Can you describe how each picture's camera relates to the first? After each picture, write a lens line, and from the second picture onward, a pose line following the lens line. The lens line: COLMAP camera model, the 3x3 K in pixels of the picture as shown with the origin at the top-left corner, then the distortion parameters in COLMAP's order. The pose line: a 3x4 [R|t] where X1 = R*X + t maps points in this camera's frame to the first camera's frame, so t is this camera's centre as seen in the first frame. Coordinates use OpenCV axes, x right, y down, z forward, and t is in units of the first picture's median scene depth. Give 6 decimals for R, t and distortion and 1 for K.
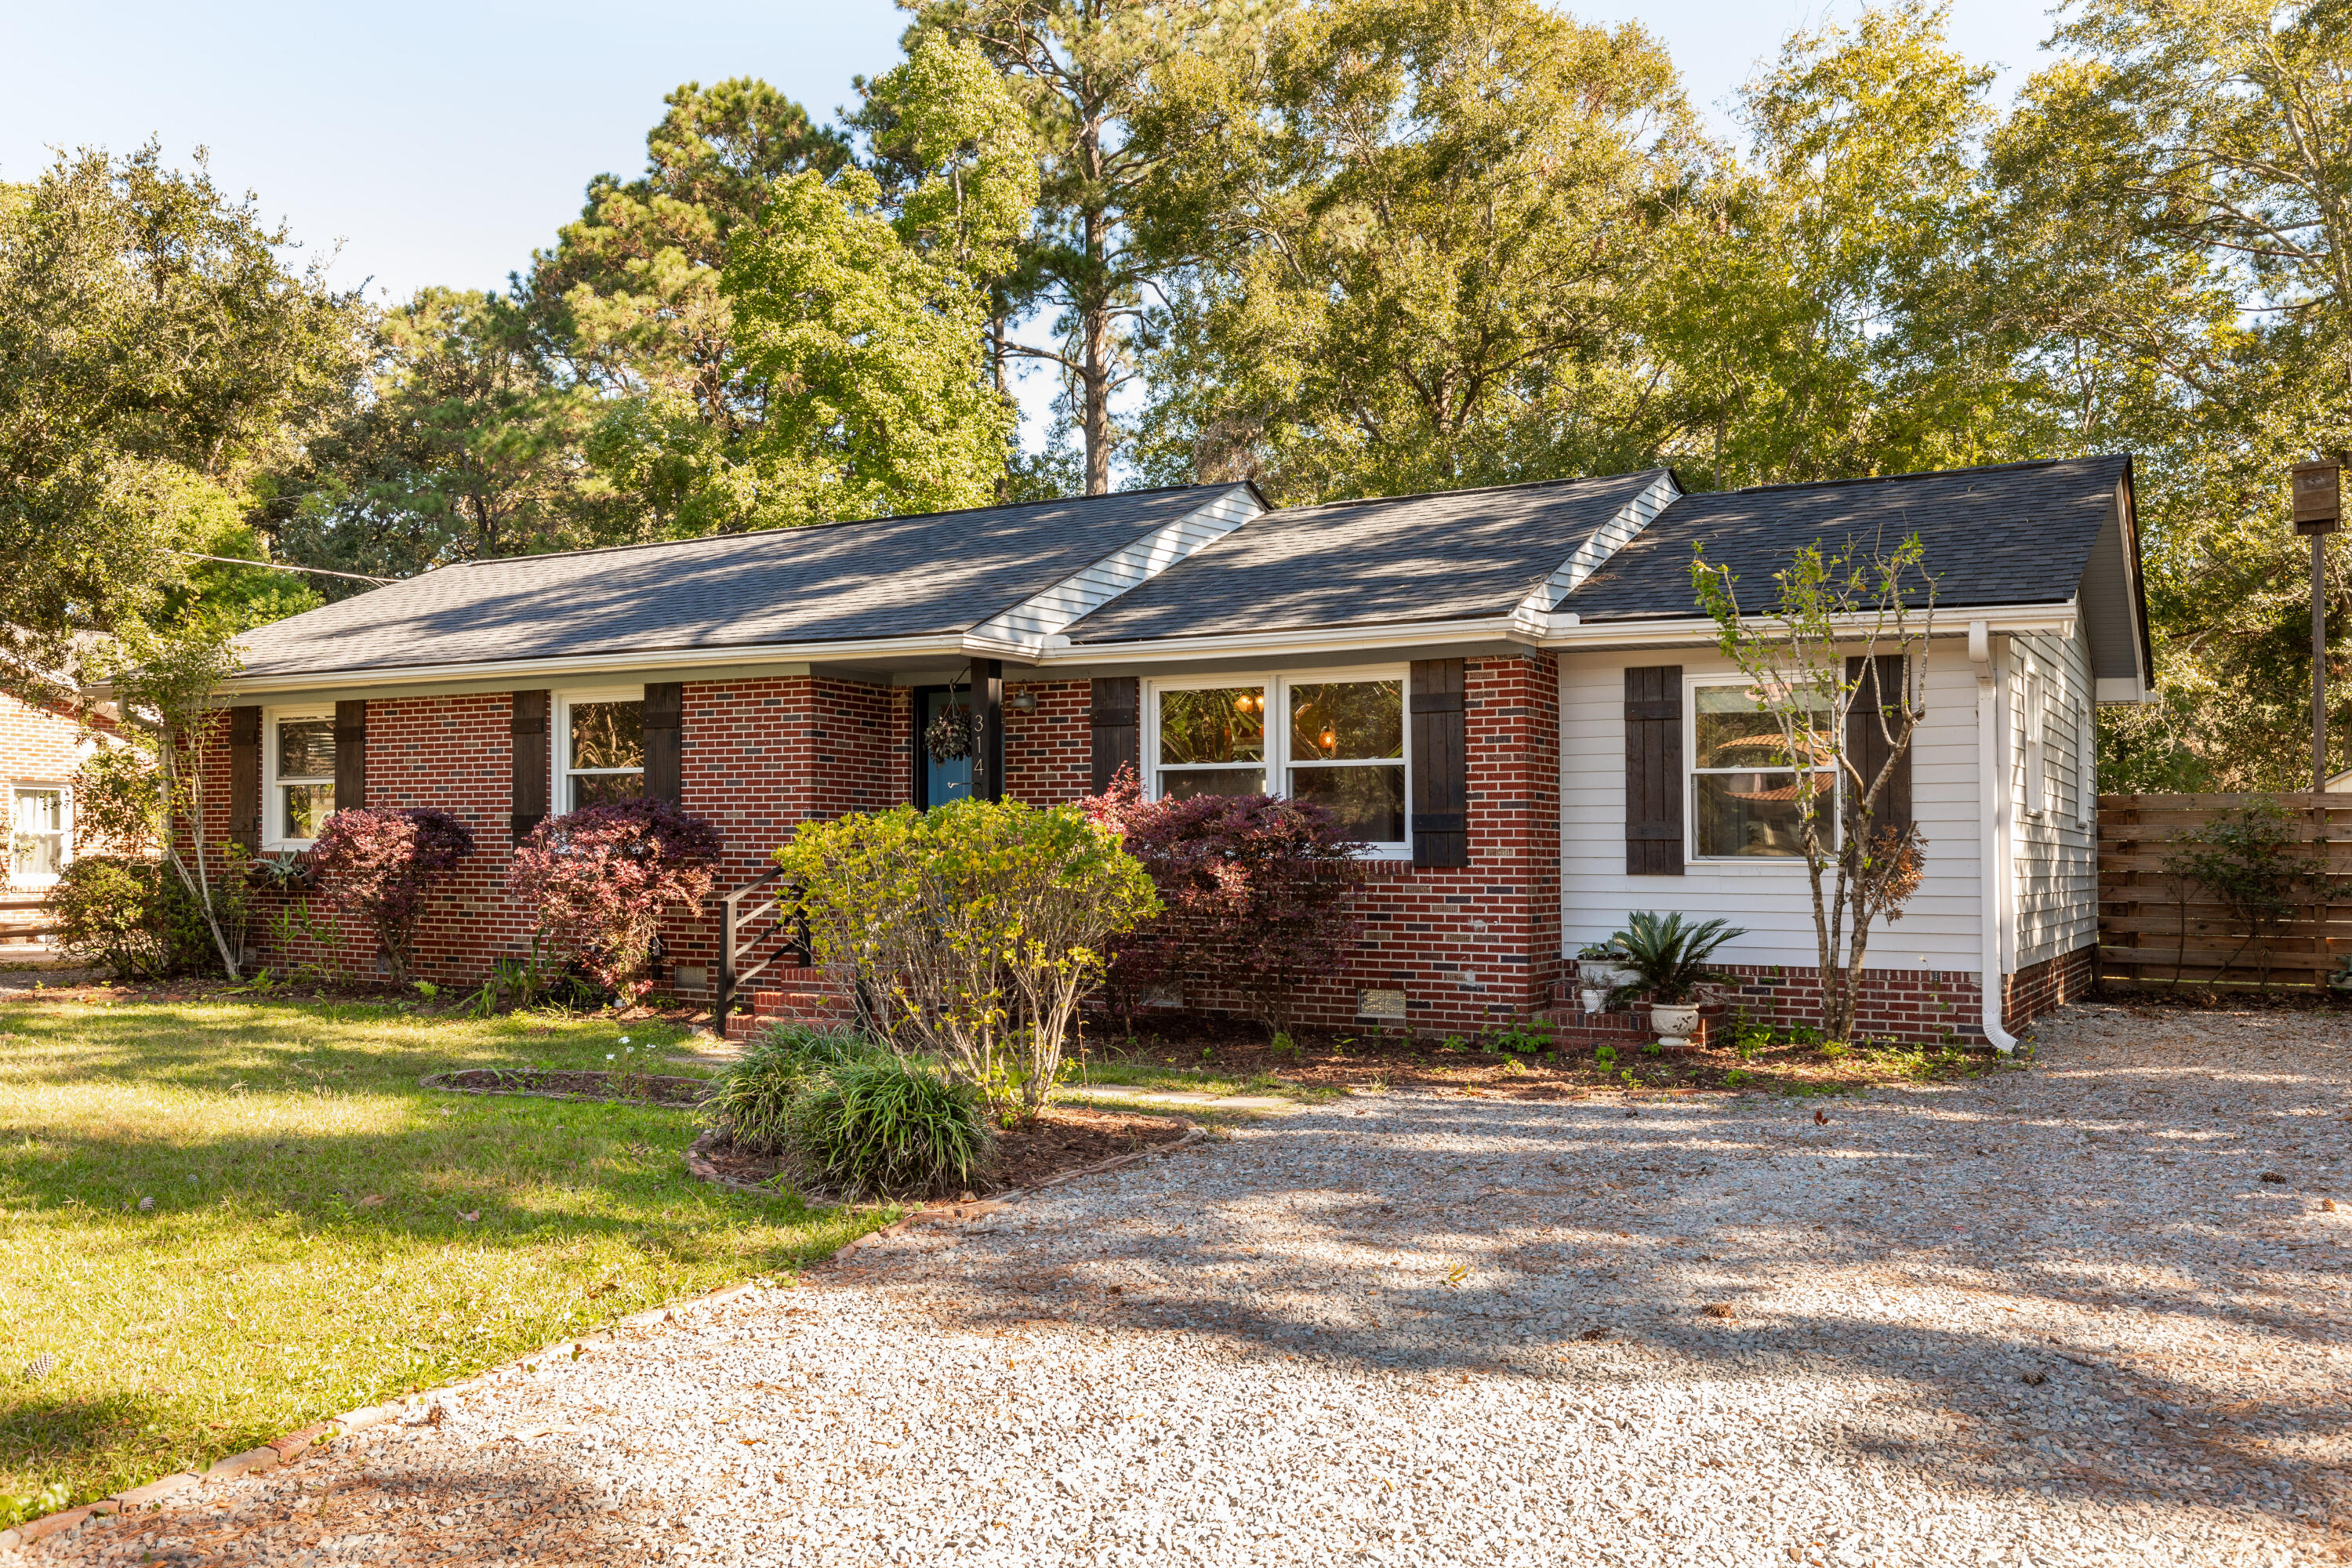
lens RADIAL K [[1859.6, 0, 1165.8], [0, 1859.6, 774.4], [0, 0, 1]] dist [0.007331, 0.011051]
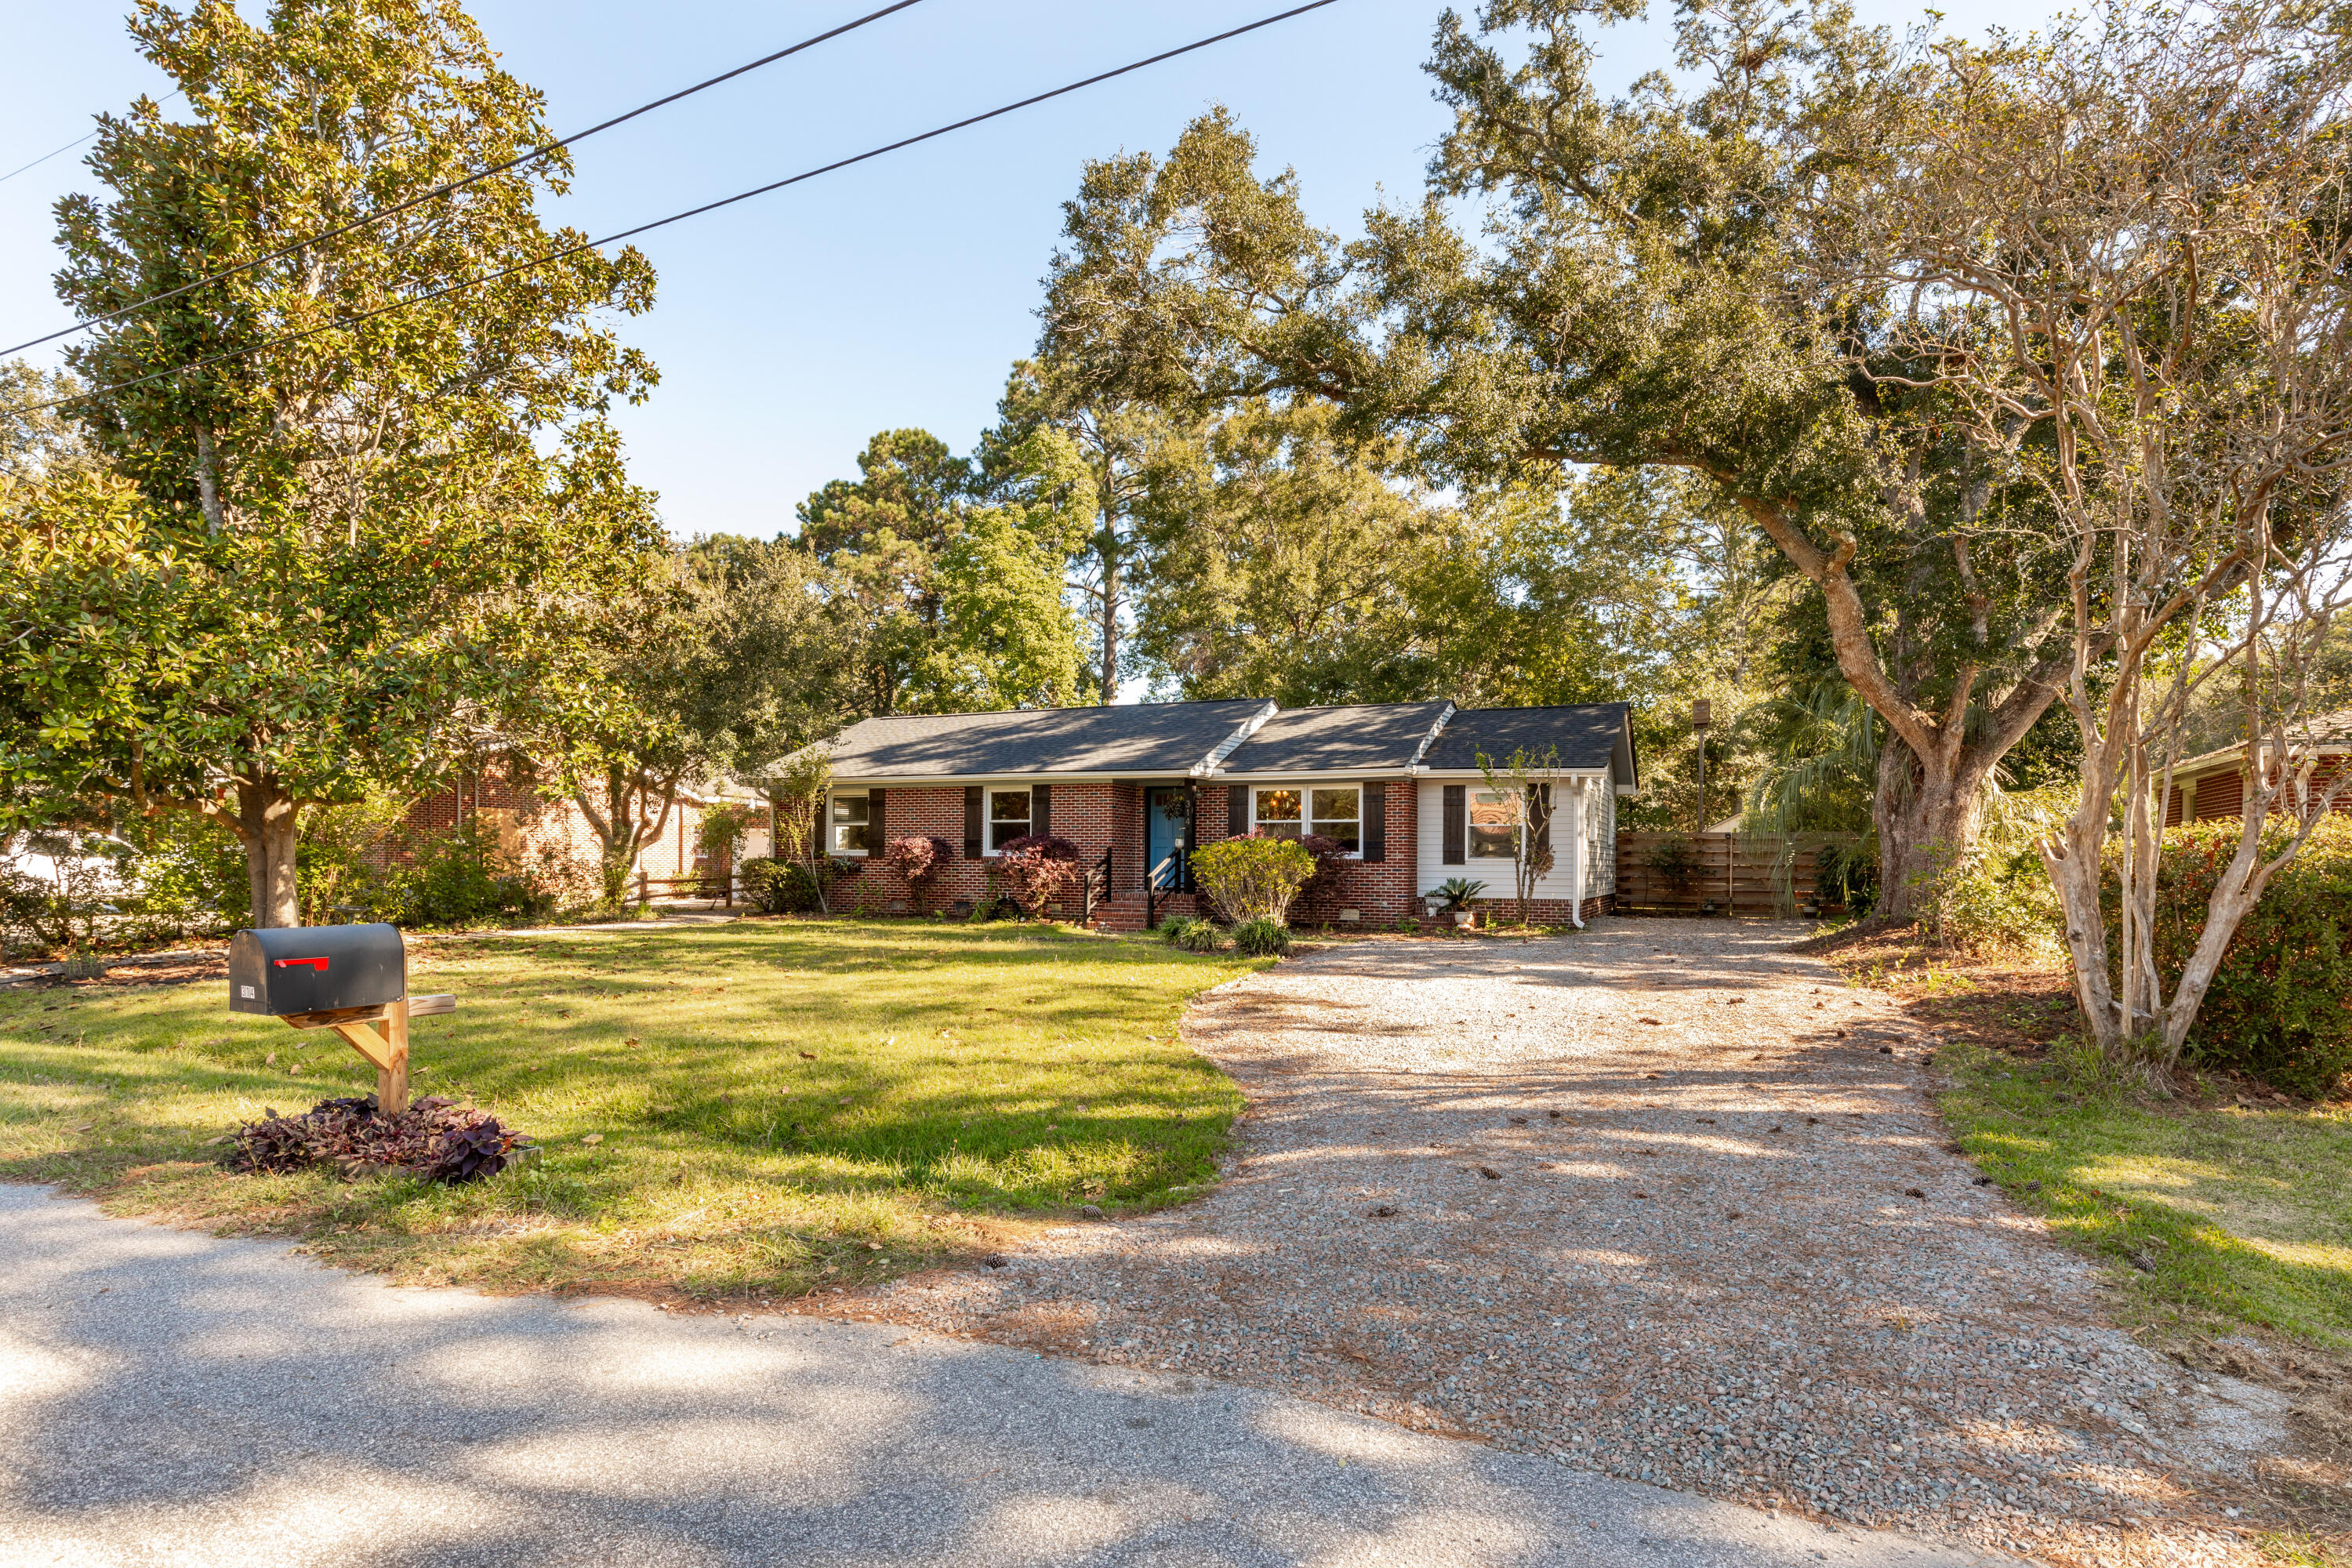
lens RADIAL K [[1201.8, 0, 1170.7], [0, 1201.8, 857.8], [0, 0, 1]] dist [0.001151, -0.000167]
pose [[0.994707, -0.000142, 0.102755, -0.262522], [-0.004393, 0.999026, 0.043911, -0.024023], [-0.102661, -0.044130, 0.993737, -0.549263]]
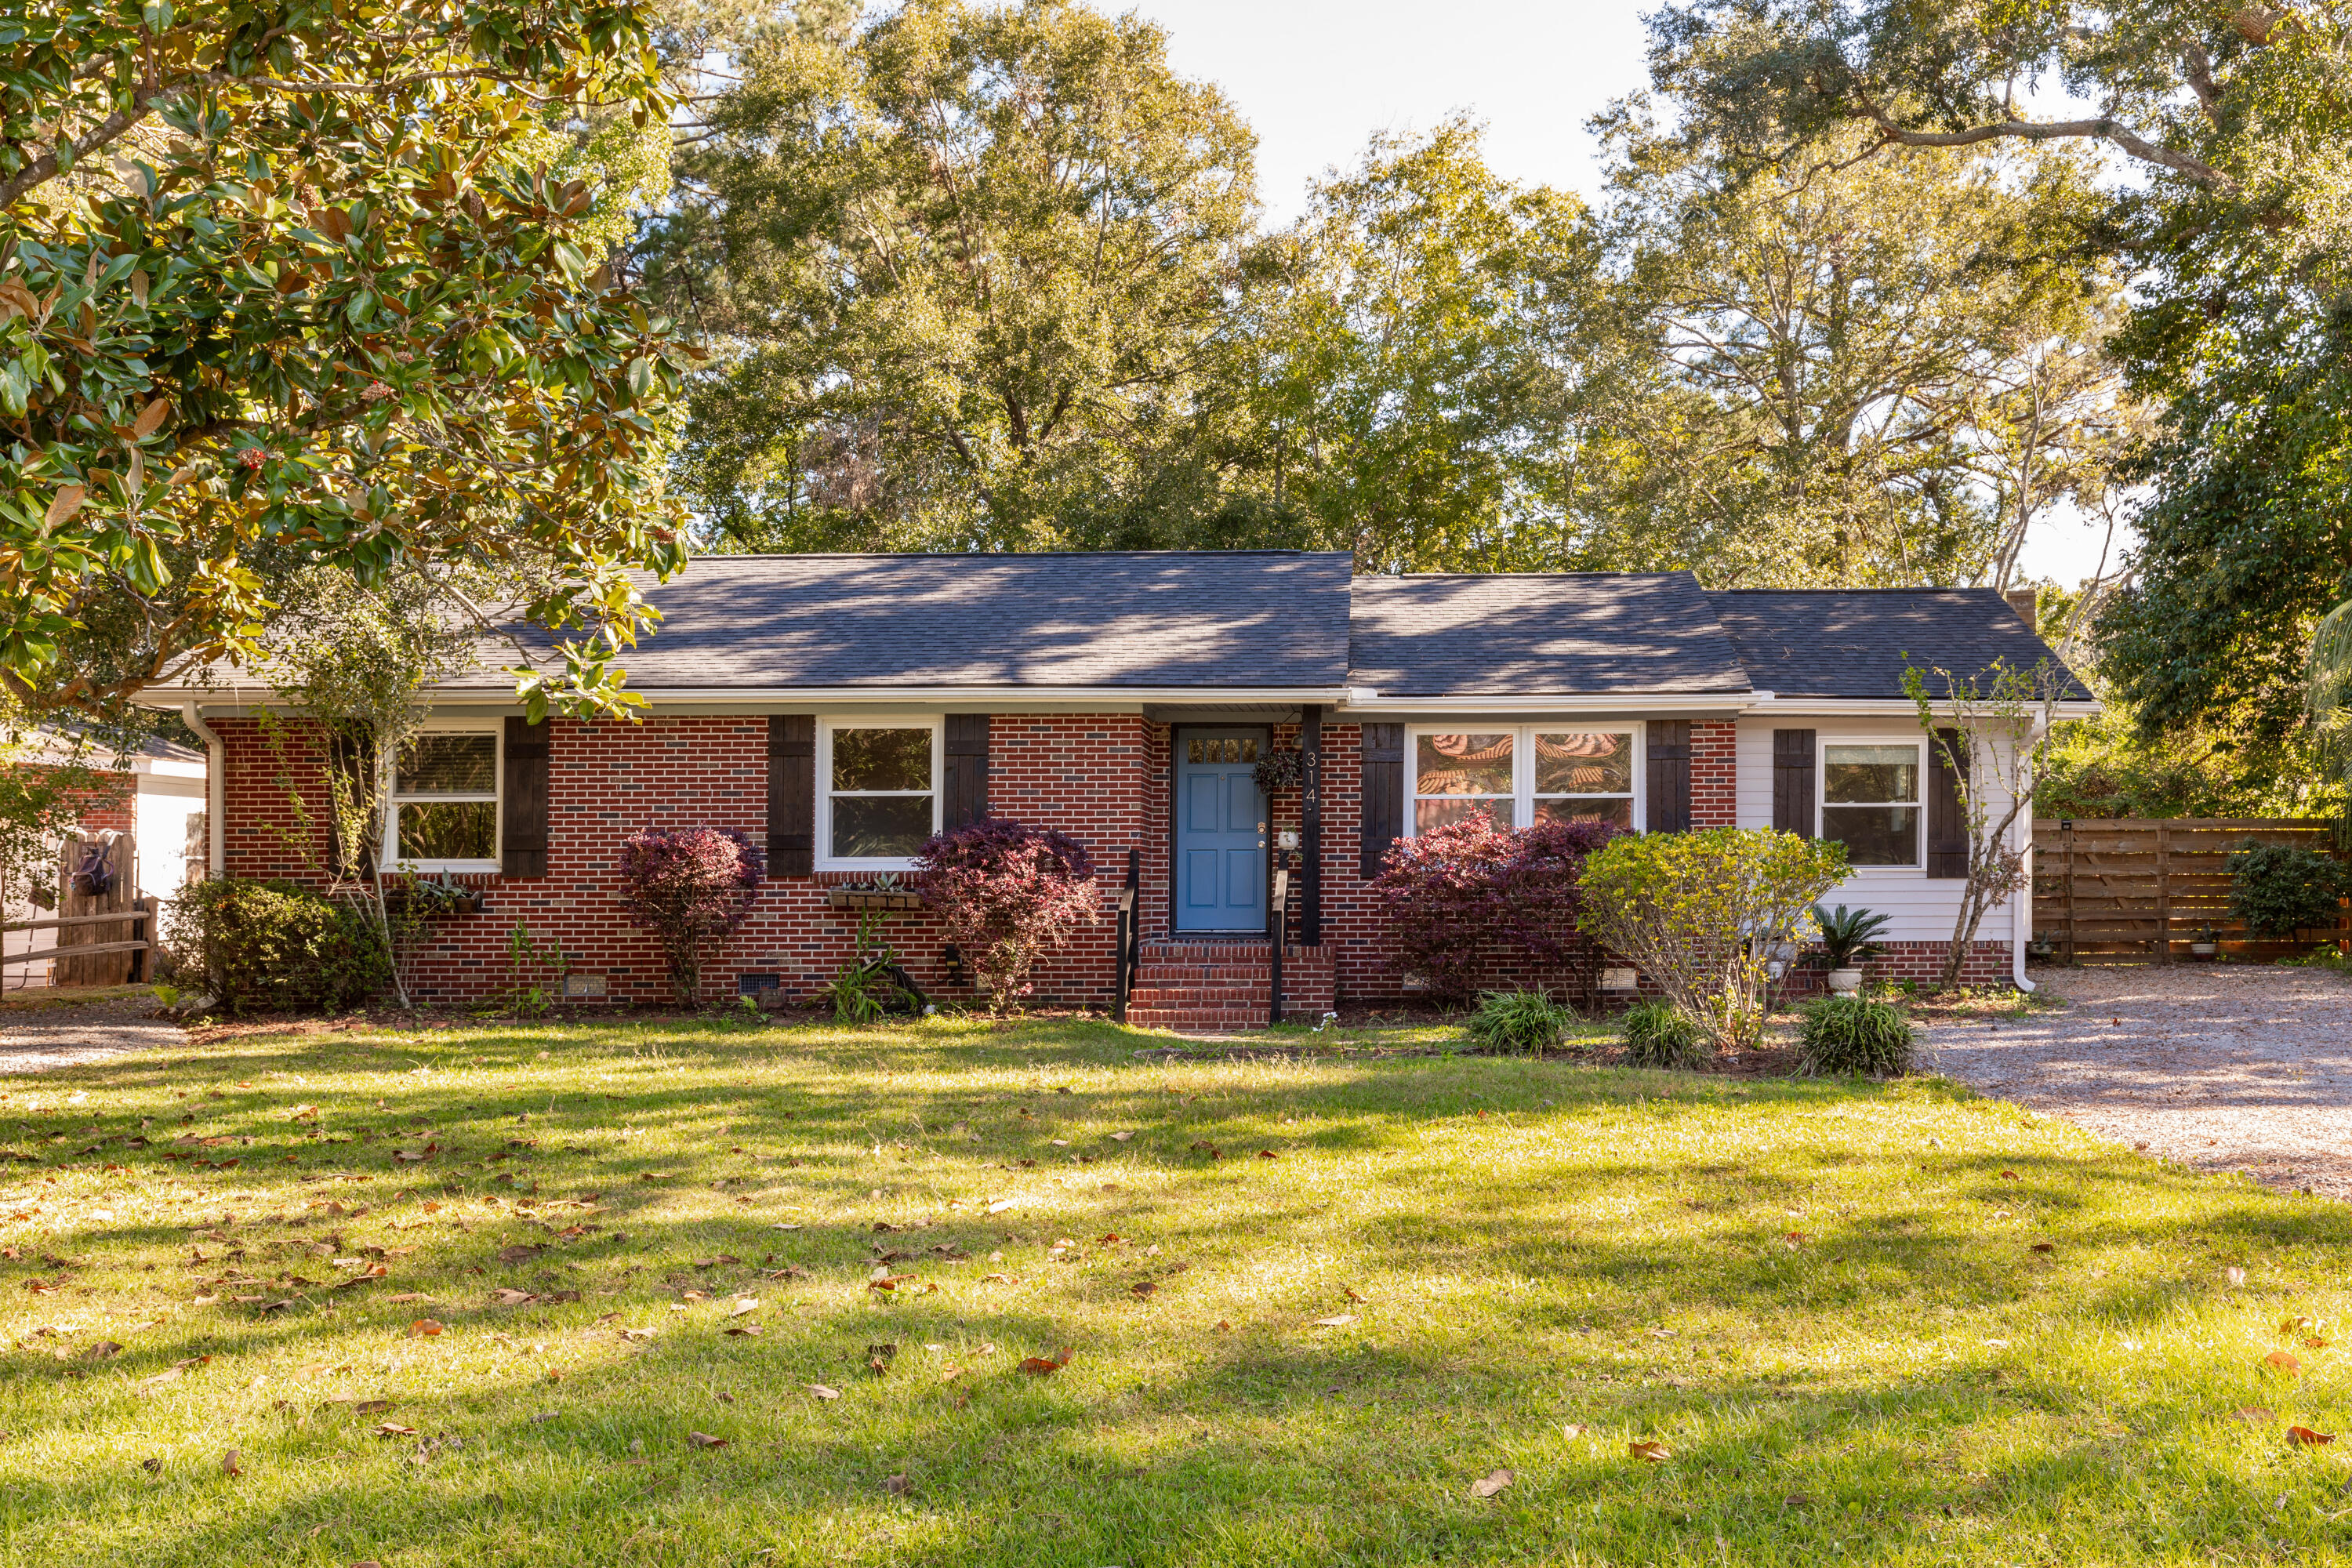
lens RADIAL K [[2122.1, 0, 1184.2], [0, 2122.1, 796.1], [0, 0, 1]] dist [0.040411, 0.003010]
pose [[0.882685, 0.007138, 0.469911, -0.741083], [-0.011918, 0.999903, 0.007197, -0.011776], [-0.469814, -0.011954, 0.882685, -0.159196]]
